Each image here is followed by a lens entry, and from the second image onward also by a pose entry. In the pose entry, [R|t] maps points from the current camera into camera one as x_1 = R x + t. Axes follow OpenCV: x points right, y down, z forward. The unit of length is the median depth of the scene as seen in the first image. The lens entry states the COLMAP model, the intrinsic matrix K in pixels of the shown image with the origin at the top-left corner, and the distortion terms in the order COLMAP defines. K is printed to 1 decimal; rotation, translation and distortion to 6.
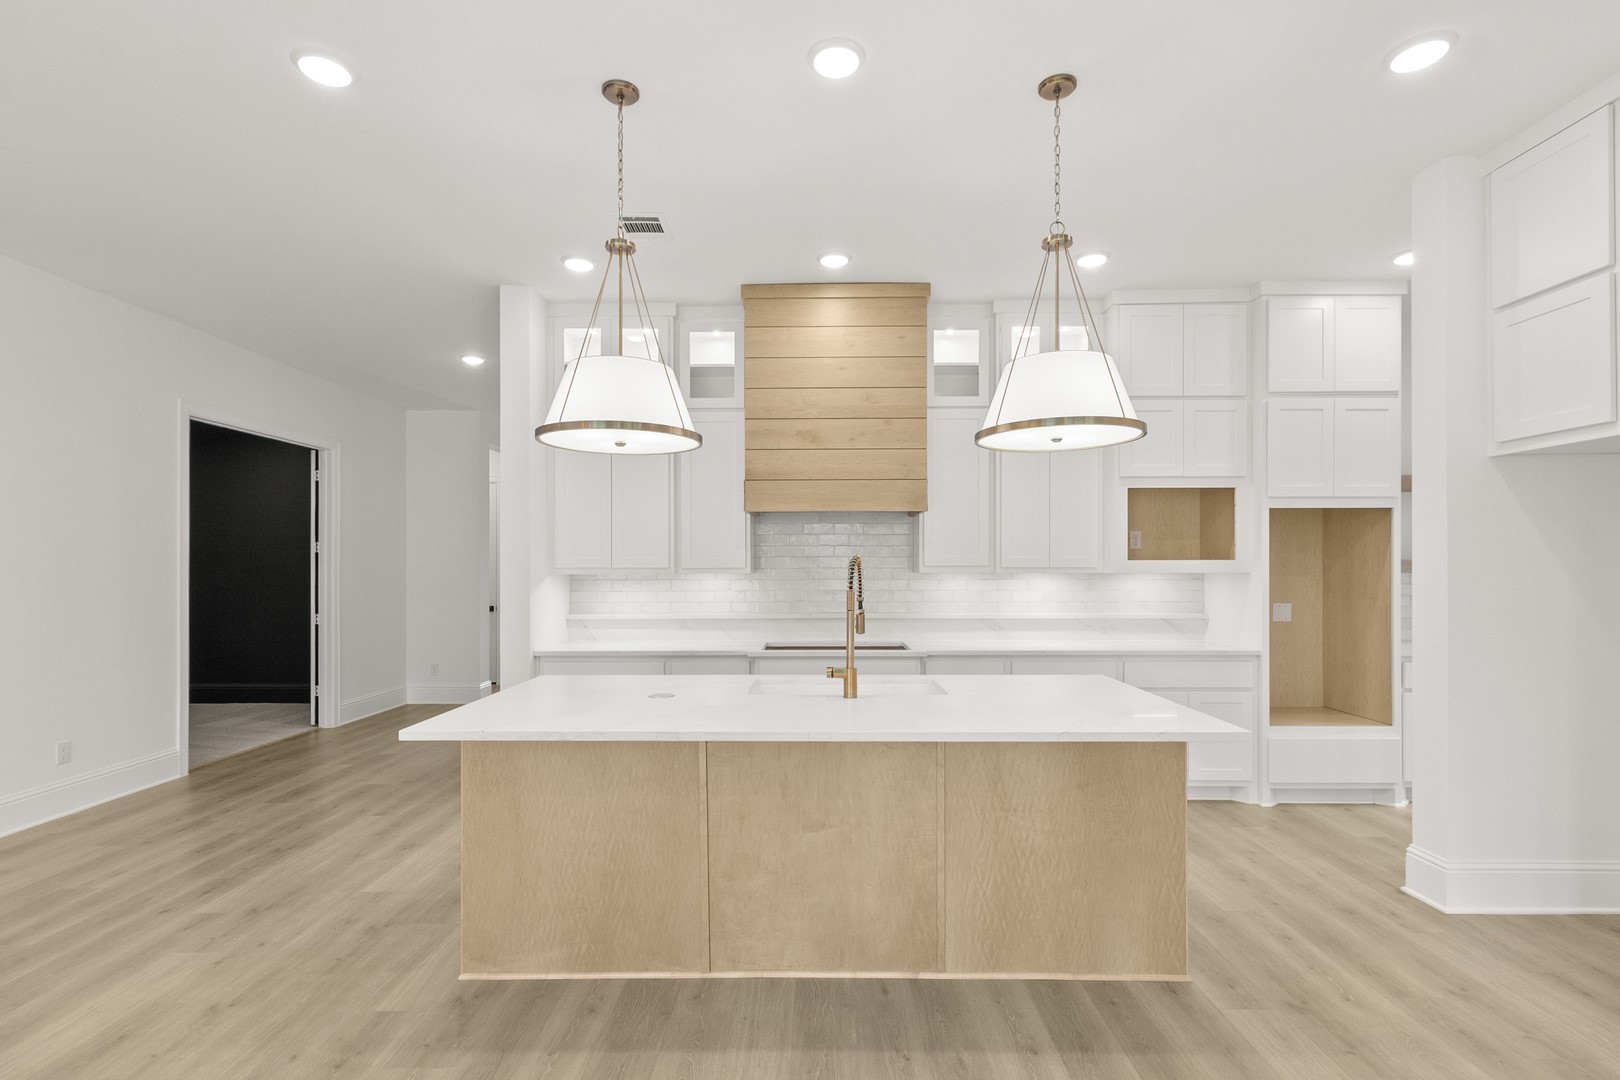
lens RADIAL K [[765.7, 0, 806.9], [0, 765.7, 568.4], [0, 0, 1]] dist [0.001647, 0.000361]
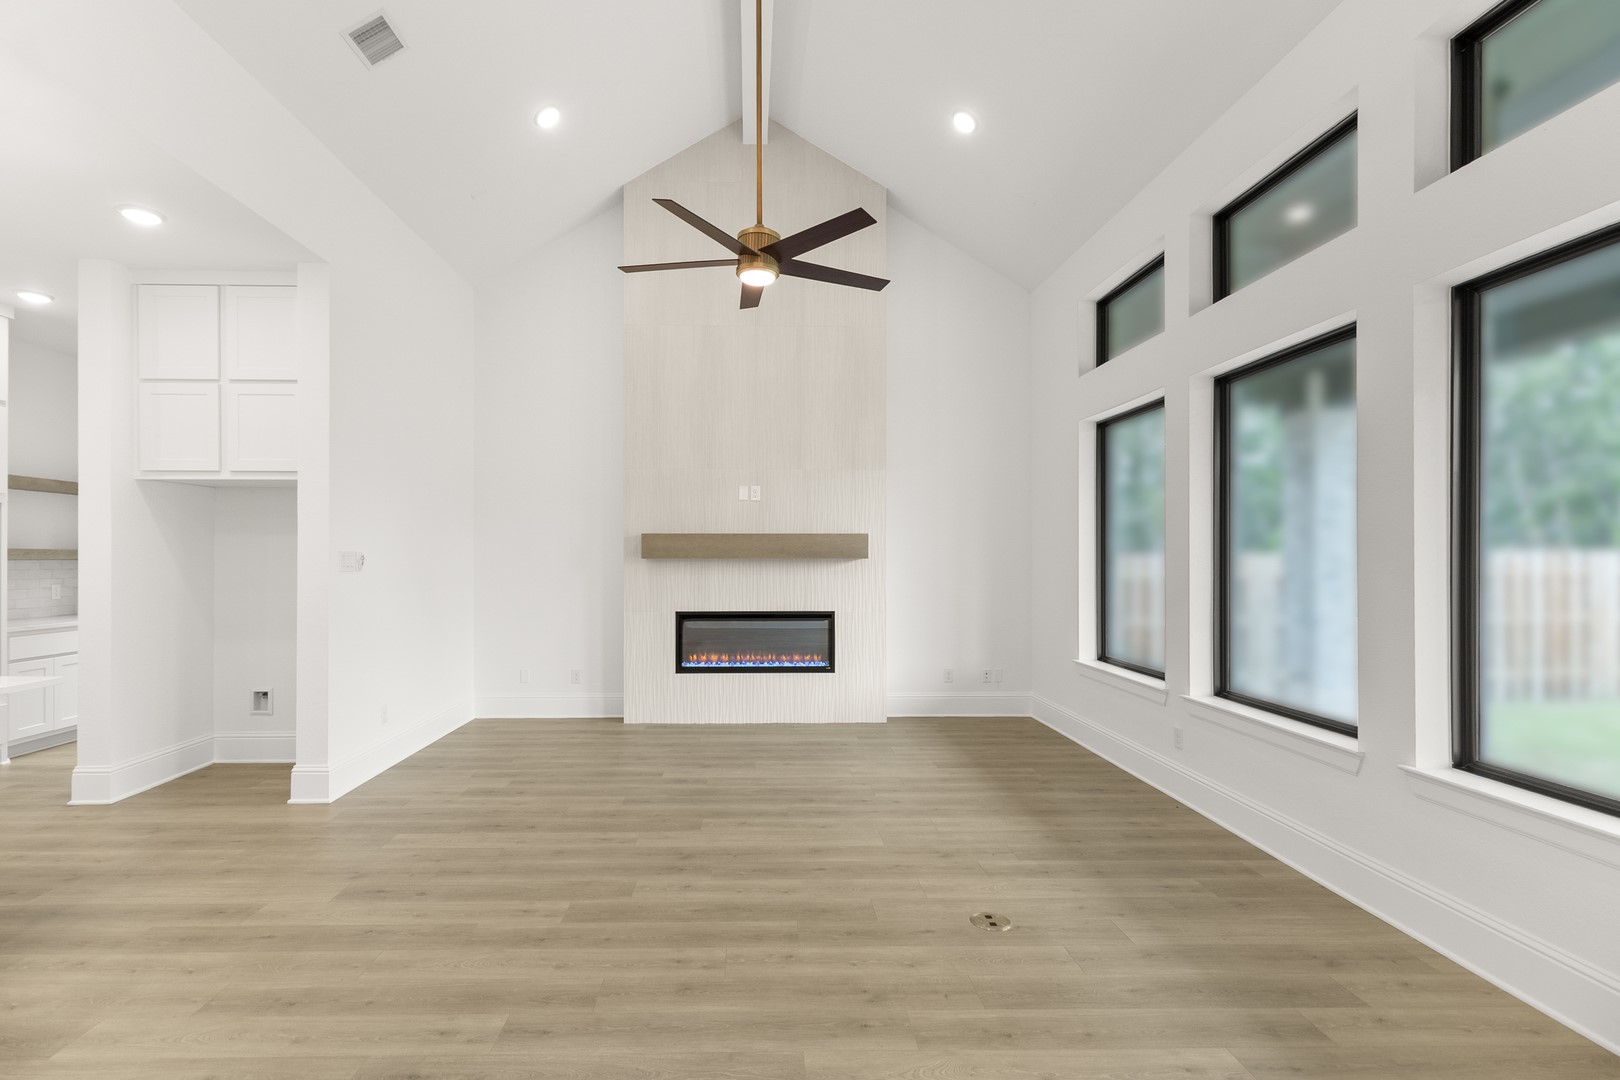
lens RADIAL K [[757.9, 0, 767.9], [0, 757.9, 560.2], [0, 0, 1]] dist [0.000193, 0.000499]
pose [[-0.037871, -0.002605, 0.999279, -0.406259], [-0.002714, 0.999993, 0.002504, 0.000160], [-0.999279, -0.002618, -0.037878, -0.098098]]
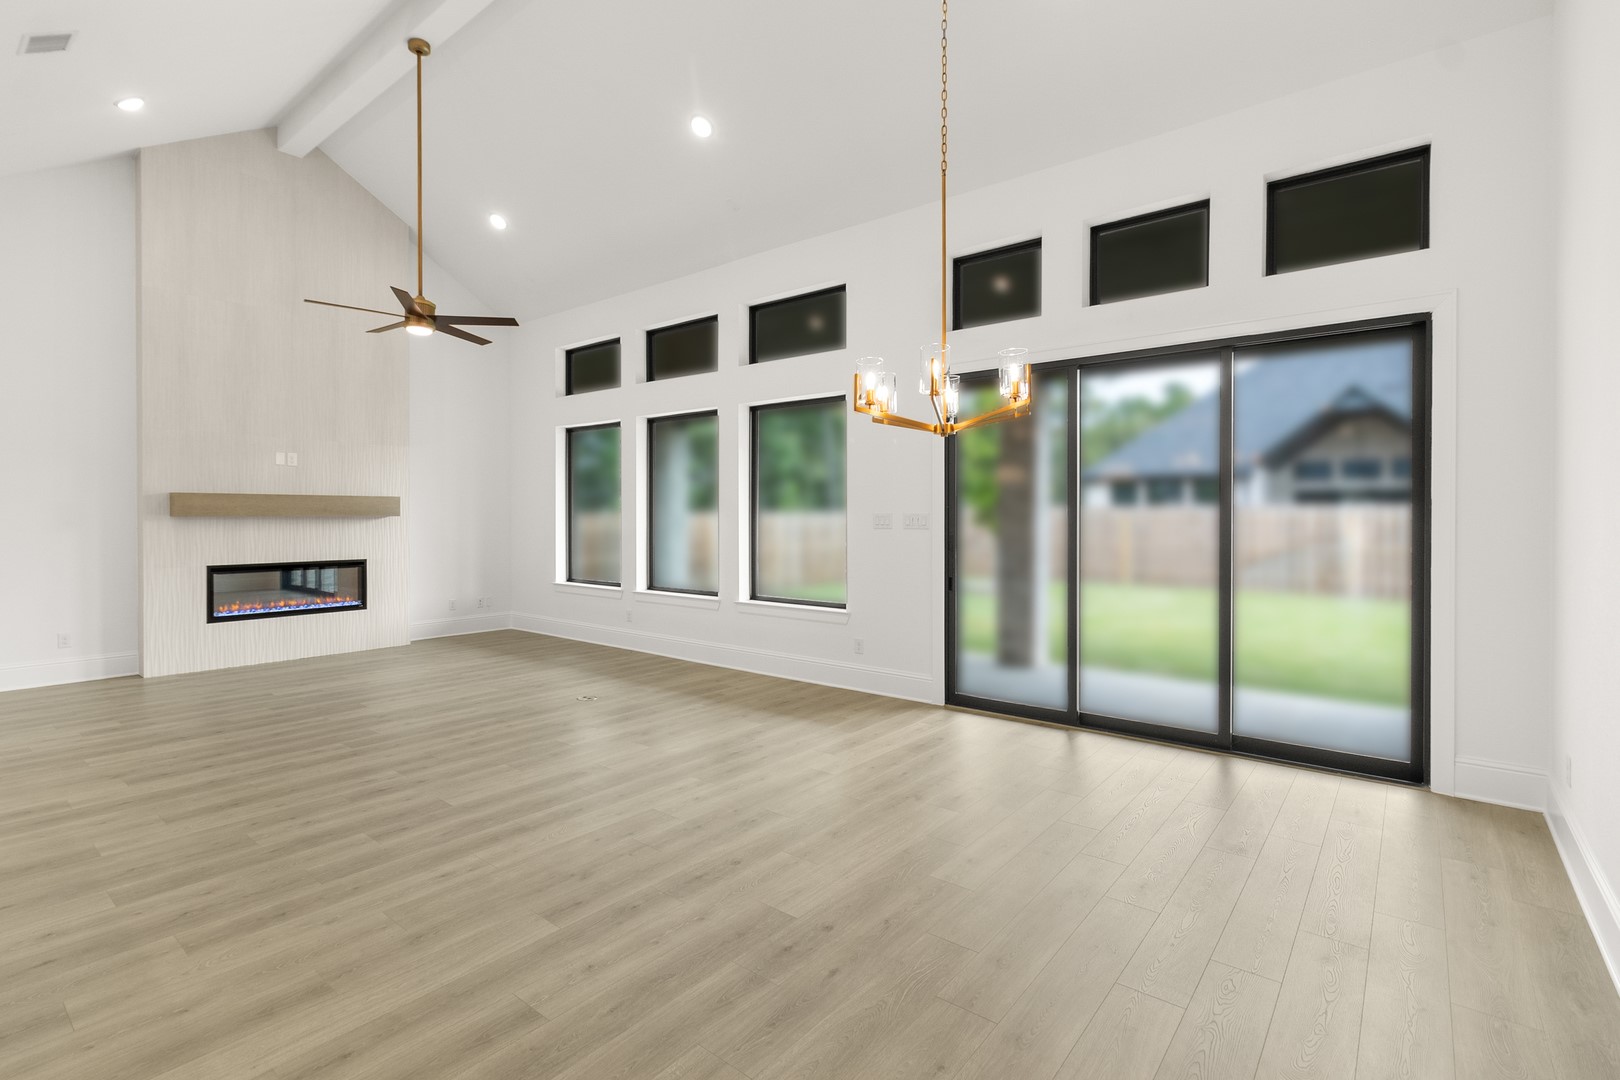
lens RADIAL K [[745.4, 0, 785.4], [0, 745.4, 516.5], [0, 0, 1]] dist [0.002181, 0.000488]
pose [[-0.777344, -0.000002, 0.629076, -0.825903], [-0.001891, 0.999995, -0.002333, 0.003246], [-0.629073, -0.003003, -0.777340, 0.460850]]
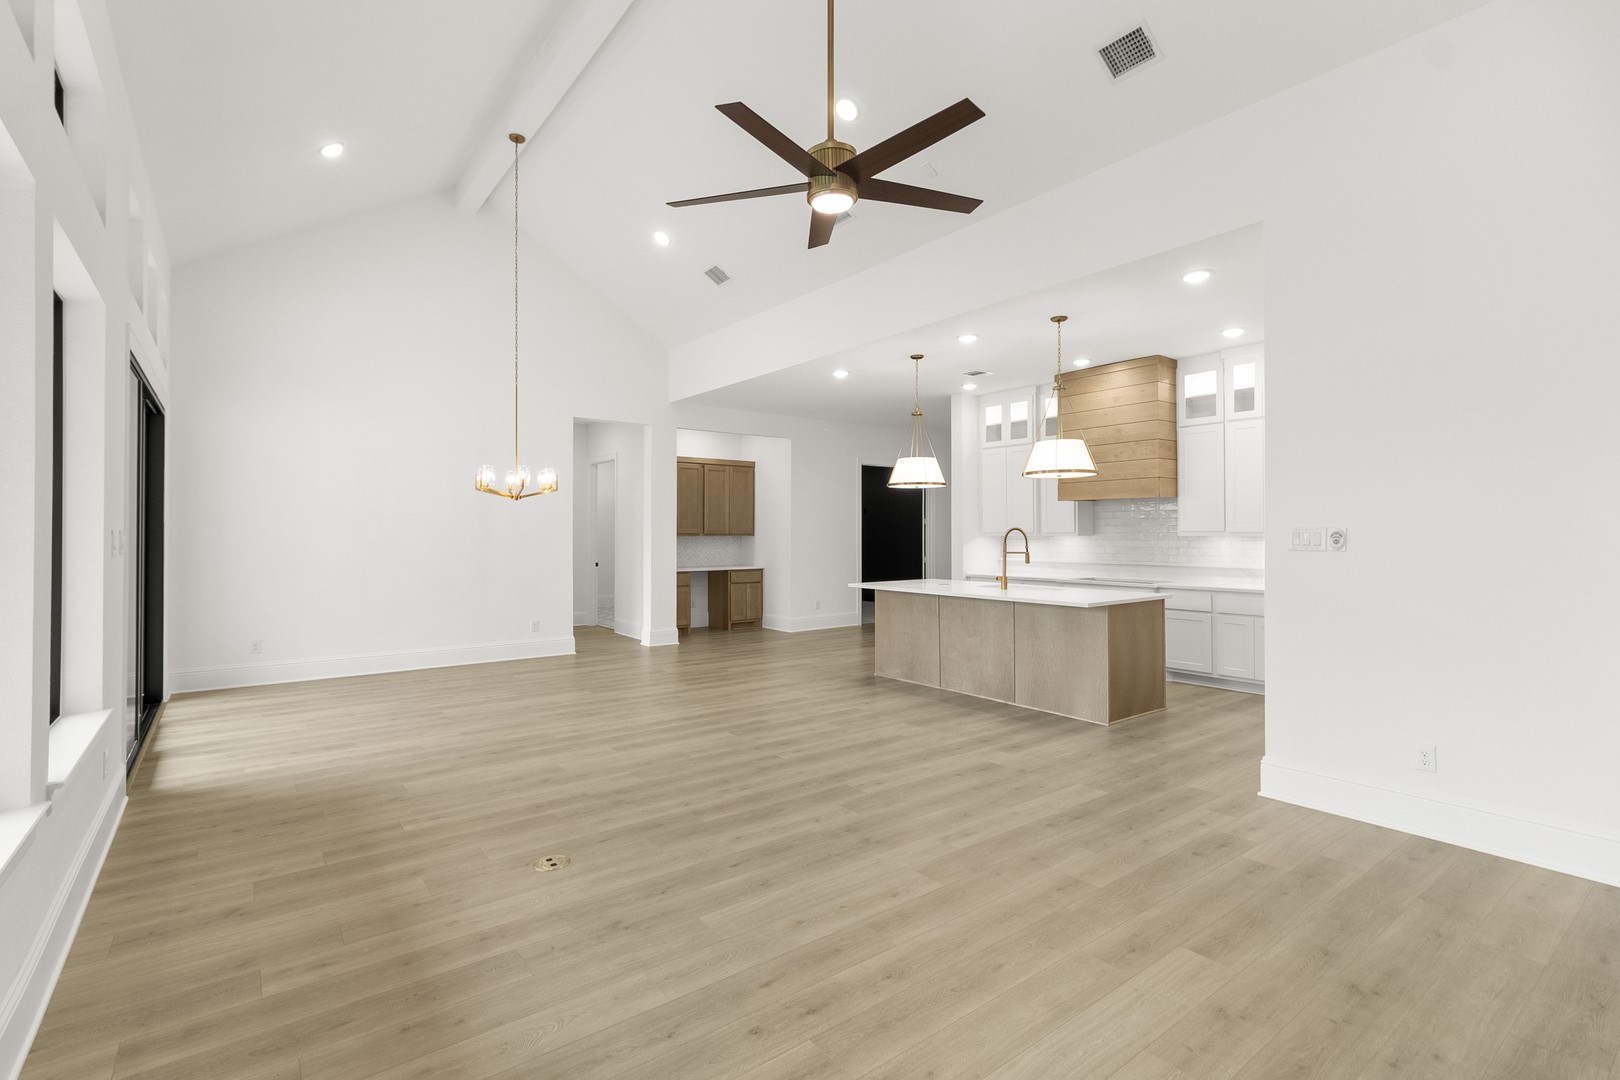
lens RADIAL K [[760.3, 0, 801.2], [0, 760.3, 524.5], [0, 0, 1]] dist [0.002229, 0.000246]
pose [[0.616721, -0.007028, -0.787150, 0.949634], [0.001112, 0.999967, -0.008057, -0.005967], [0.787181, 0.004093, 0.616709, -0.573819]]
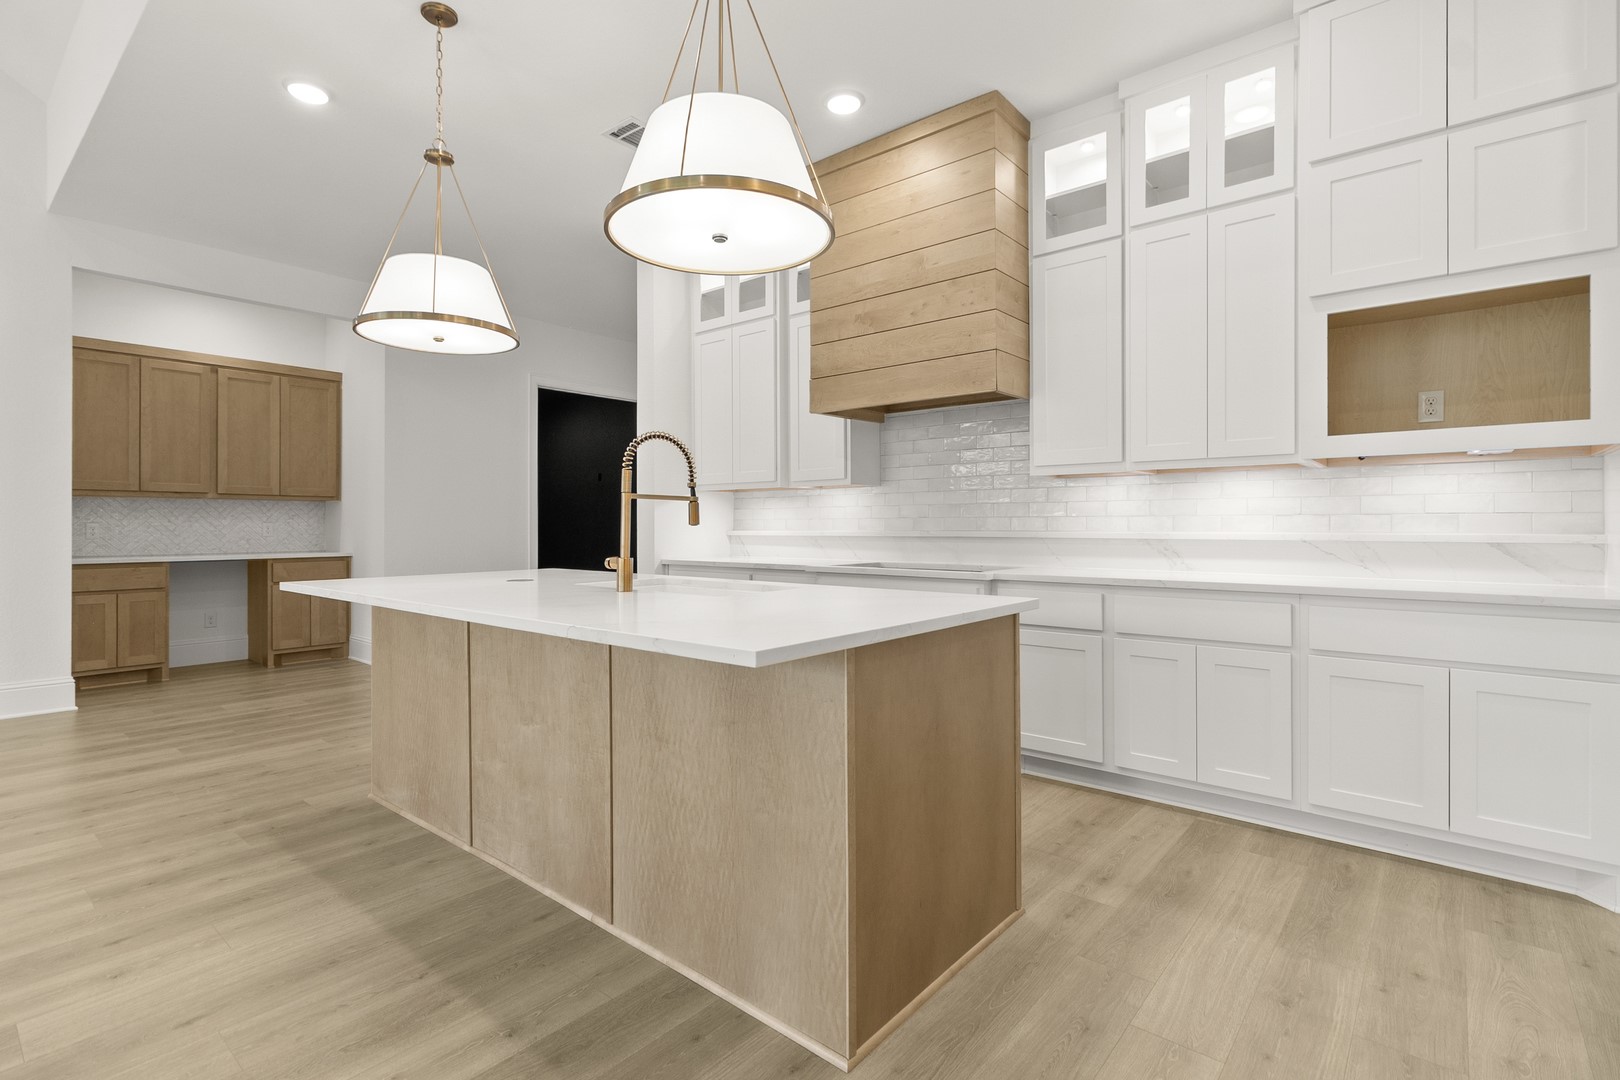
lens RADIAL K [[760.3, 0, 801.2], [0, 760.3, 524.5], [0, 0, 1]] dist [0.002229, 0.000246]
pose [[0.767865, -0.001342, -0.640610, 0.493240], [0.000929, 0.999999, -0.000981, 0.059379], [0.640611, 0.000158, 0.767866, 0.293209]]
